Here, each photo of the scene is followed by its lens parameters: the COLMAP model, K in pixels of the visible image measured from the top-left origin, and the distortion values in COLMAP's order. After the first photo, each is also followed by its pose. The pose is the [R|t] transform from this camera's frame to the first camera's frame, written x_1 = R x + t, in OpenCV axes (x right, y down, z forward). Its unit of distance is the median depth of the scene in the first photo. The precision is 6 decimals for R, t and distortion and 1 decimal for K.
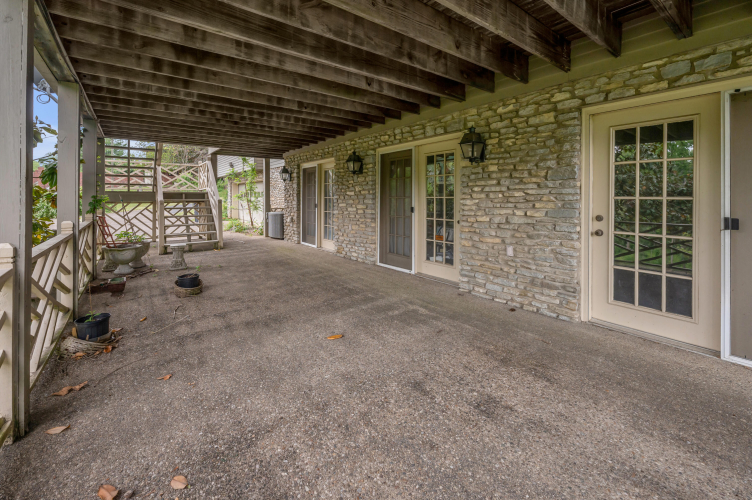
lens RADIAL K [[321.2, 0, 375.5], [0, 321.2, 199.9], [0, 0, 1]] dist [0.000492, -0.000005]
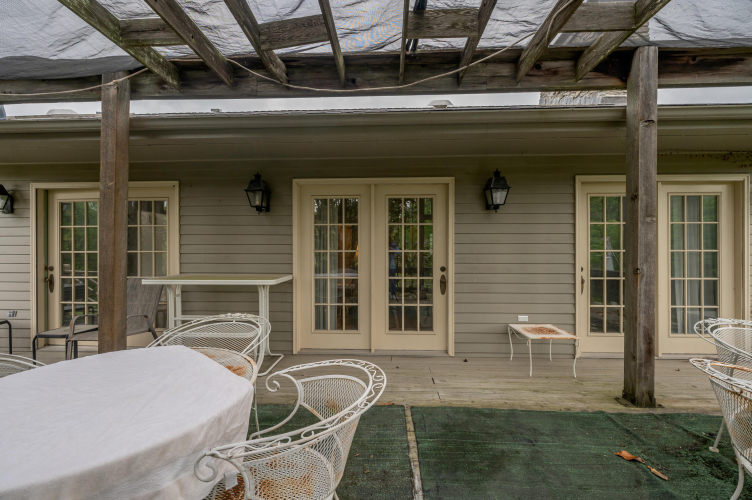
lens RADIAL K [[304.3, 0, 375.0], [0, 304.3, 252.5], [0, 0, 1]] dist [0.003885, 0.000248]
pose [[0.641471, -0.007962, 0.767106, -0.246873], [0.007007, 0.999965, 0.004520, -0.007333], [-0.767115, 0.002475, 0.641505, 0.282284]]
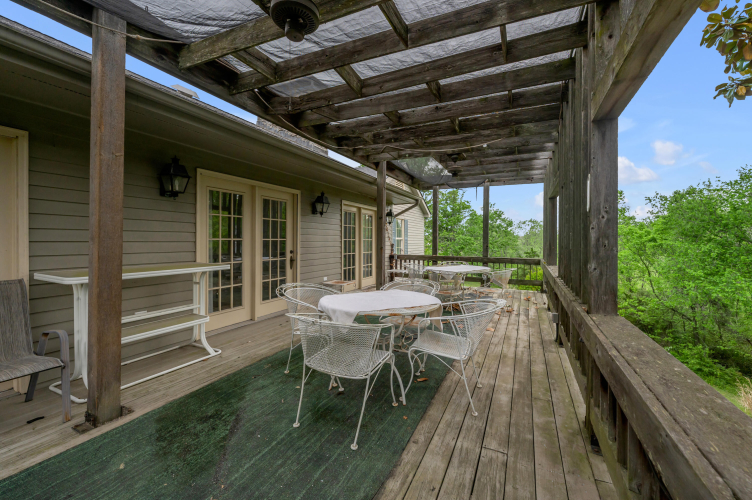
lens RADIAL K [[312.9, 0, 373.6], [0, 312.9, 238.9], [0, 0, 1]] dist [-0.000015, -0.000009]
pose [[-0.456812, -0.004230, 0.889553, -0.841544], [-0.000573, 0.999990, 0.004460, -0.015007], [-0.889563, 0.001527, -0.456810, 1.075105]]
